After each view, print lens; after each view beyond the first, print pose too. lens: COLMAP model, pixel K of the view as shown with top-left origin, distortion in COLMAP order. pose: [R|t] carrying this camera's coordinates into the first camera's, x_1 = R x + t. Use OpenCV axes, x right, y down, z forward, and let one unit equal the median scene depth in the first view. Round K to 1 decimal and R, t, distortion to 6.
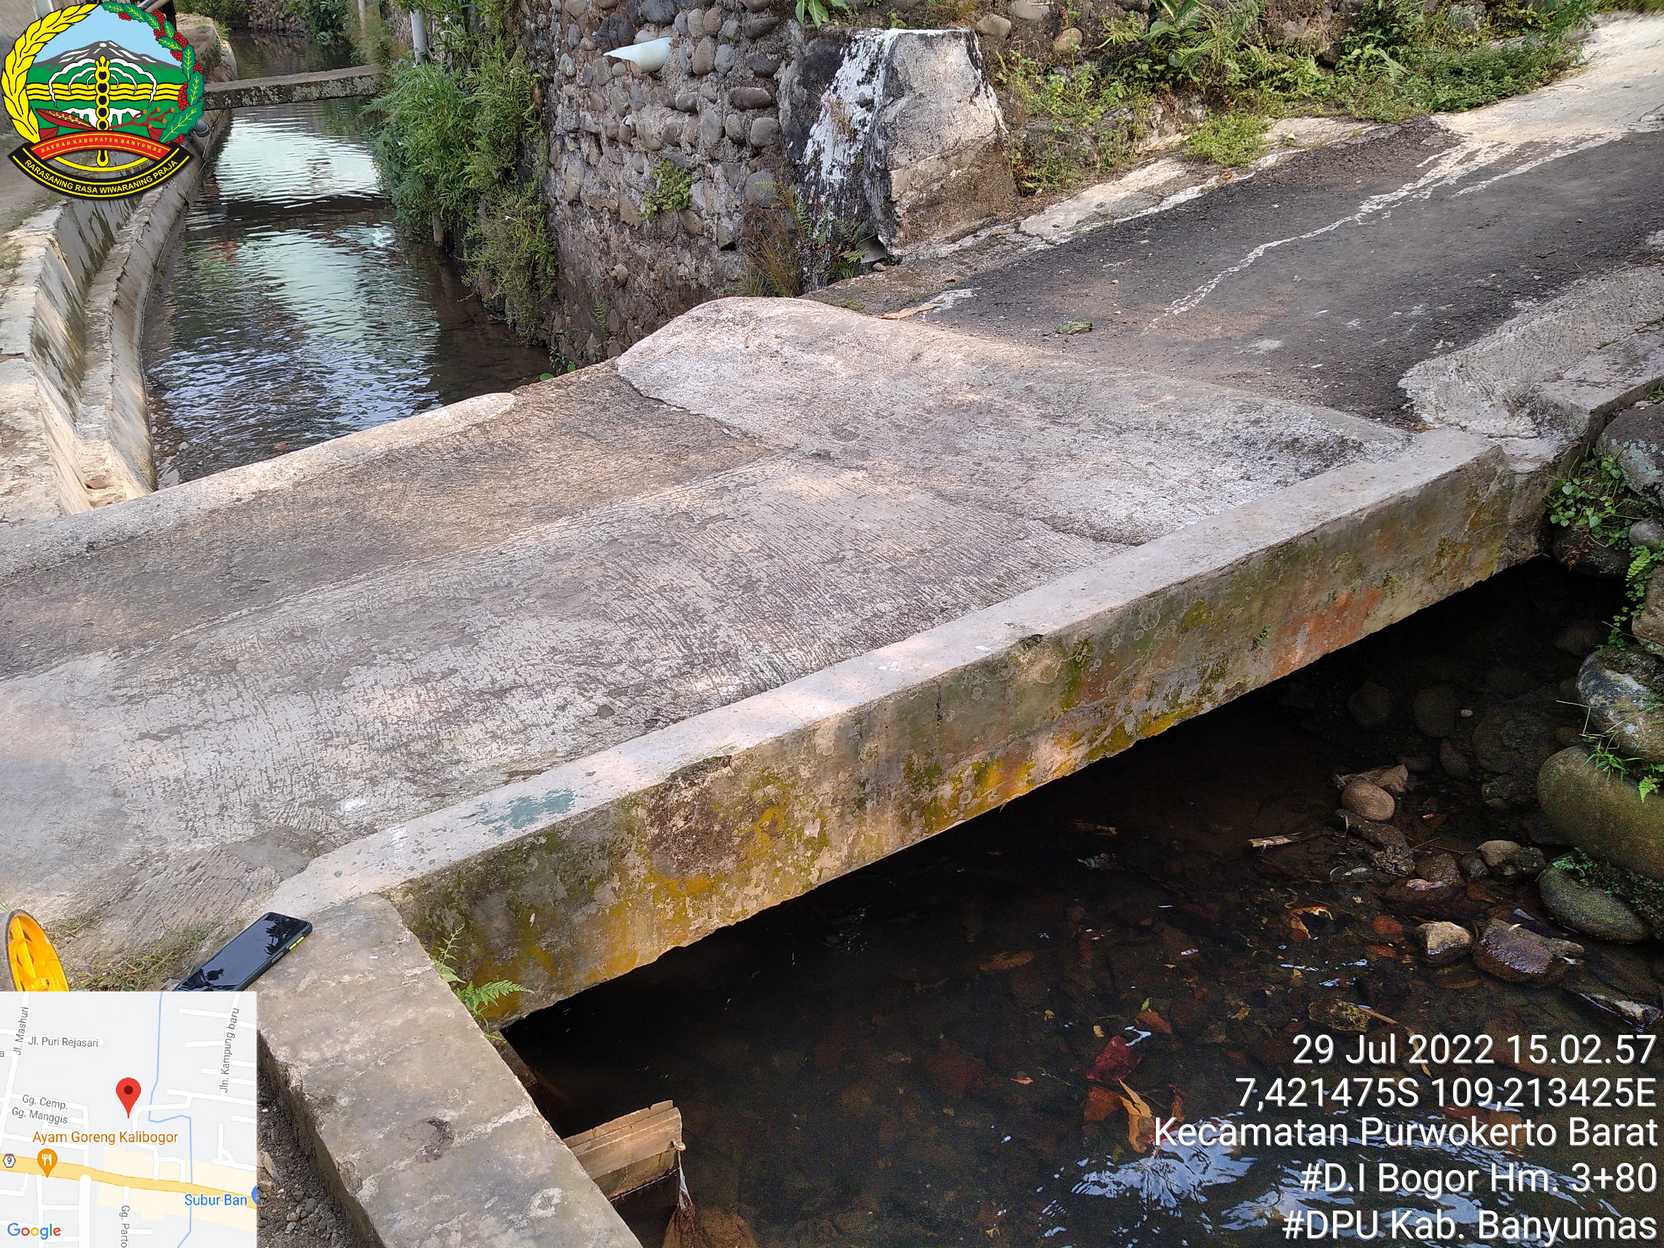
lens RADIAL K [[1386.2, 0, 832.0], [0, 1386.2, 624.0], [0, 0, 1]] dist [0.100335, -0.303868]
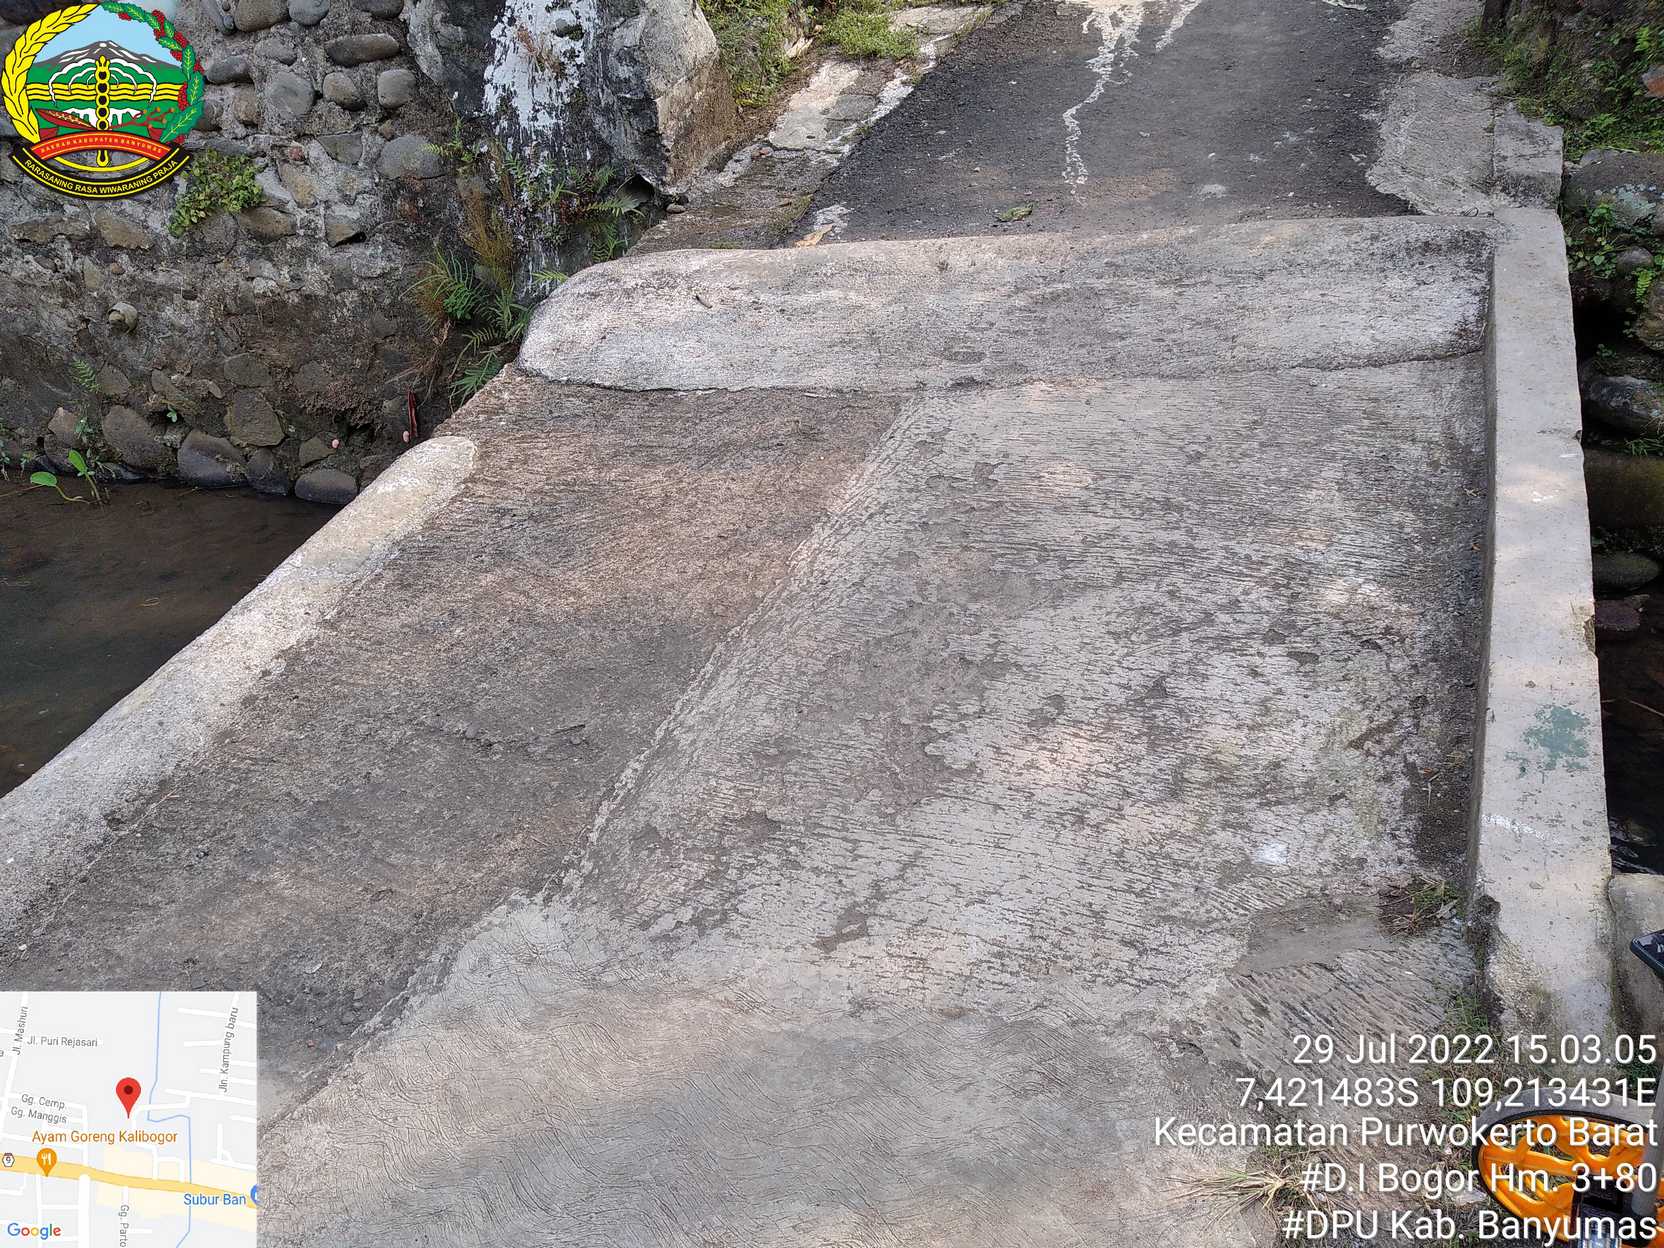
lens RADIAL K [[1390.6, 0, 827.3], [0, 1390.6, 619.8], [0, 0, 1]] dist [0.059809, -0.161290]
pose [[0.761140, -0.328467, 0.559263, -0.468672], [0.322260, 0.939835, 0.113399, -0.081920], [-0.562862, 0.093915, 0.821198, 0.248608]]
